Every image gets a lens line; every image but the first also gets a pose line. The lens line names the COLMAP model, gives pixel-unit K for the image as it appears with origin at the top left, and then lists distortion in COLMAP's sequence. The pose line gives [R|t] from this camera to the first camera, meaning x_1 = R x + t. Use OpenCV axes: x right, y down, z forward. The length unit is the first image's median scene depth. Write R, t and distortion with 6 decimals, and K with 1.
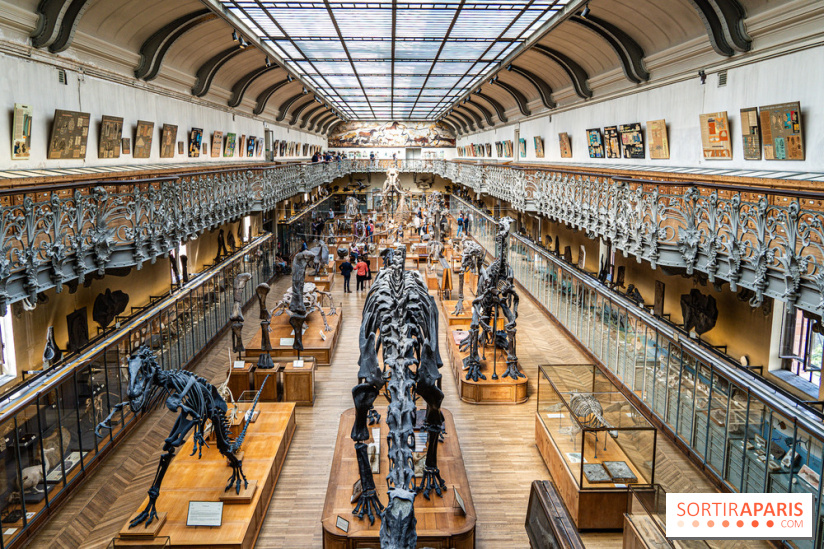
lens RADIAL K [[649.8, 0, 411.6], [0, 649.8, 271.3], [0, 0, 1]] dist [0.002058, 0.006607]
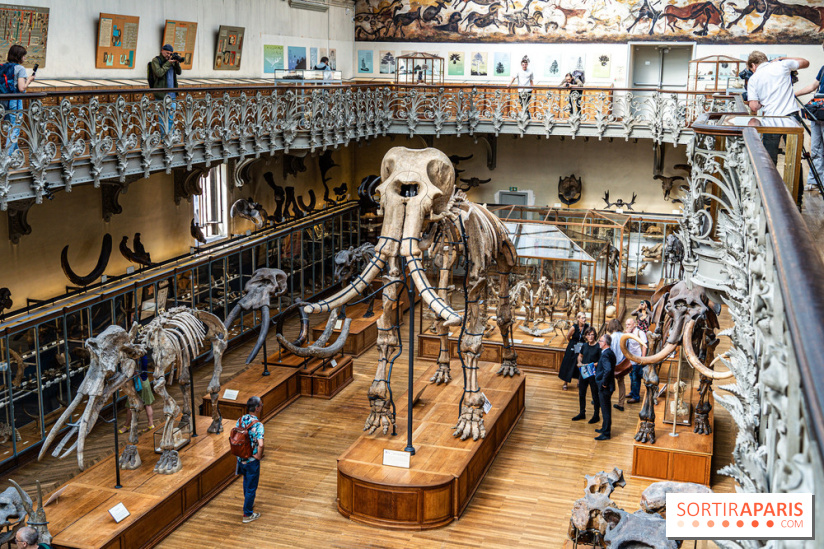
lens RADIAL K [[961.3, 0, 416.3], [0, 961.3, 276.0], [0, 0, 1]] dist [-0.006784, 0.020277]
pose [[0.944377, 0.081316, -0.318653, 0.095616], [-0.070673, 0.996491, 0.044840, -0.254432], [0.321181, -0.019825, 0.946810, 1.425301]]
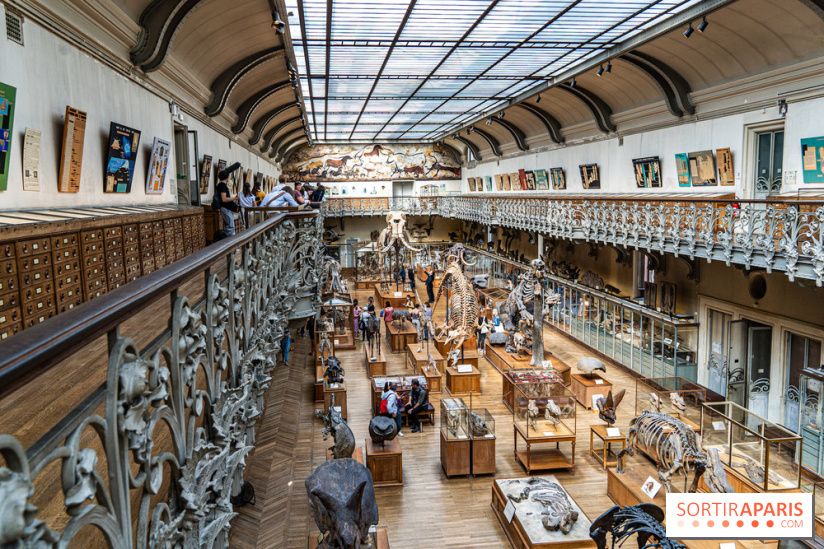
lens RADIAL K [[649.8, 0, 411.6], [0, 649.8, 271.3], [0, 0, 1]] dist [0.002058, 0.006607]
pose [[0.994777, -0.030795, 0.097314, -0.143835], [0.036344, 0.997782, -0.055774, -0.119223], [-0.095380, 0.059020, 0.993690, 0.696070]]
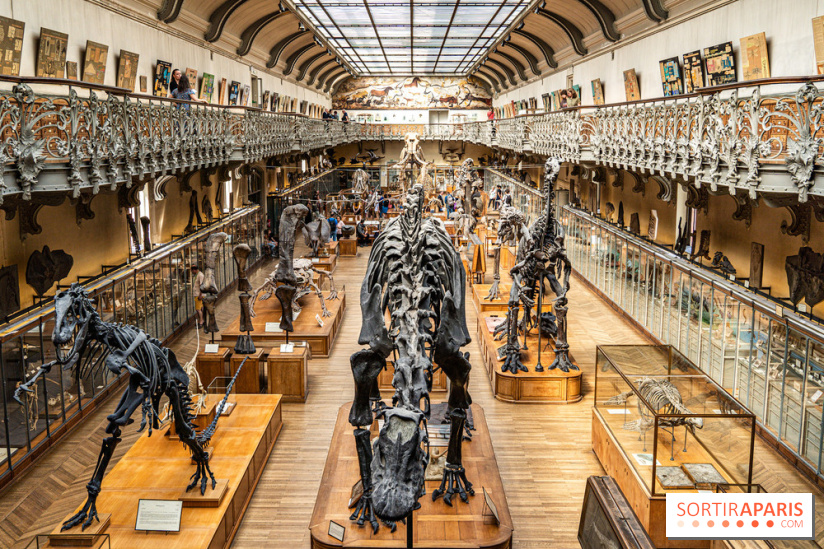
lens RADIAL K [[808.6, 0, 404.0], [0, 808.6, 273.2], [0, 0, 1]] dist [0.000300, 0.007000]
pose [[0.999168, 0.004747, -0.040496, 0.003063], [-0.004796, 0.999988, -0.001098, 0.027462], [0.040491, 0.001291, 0.999179, 0.017555]]
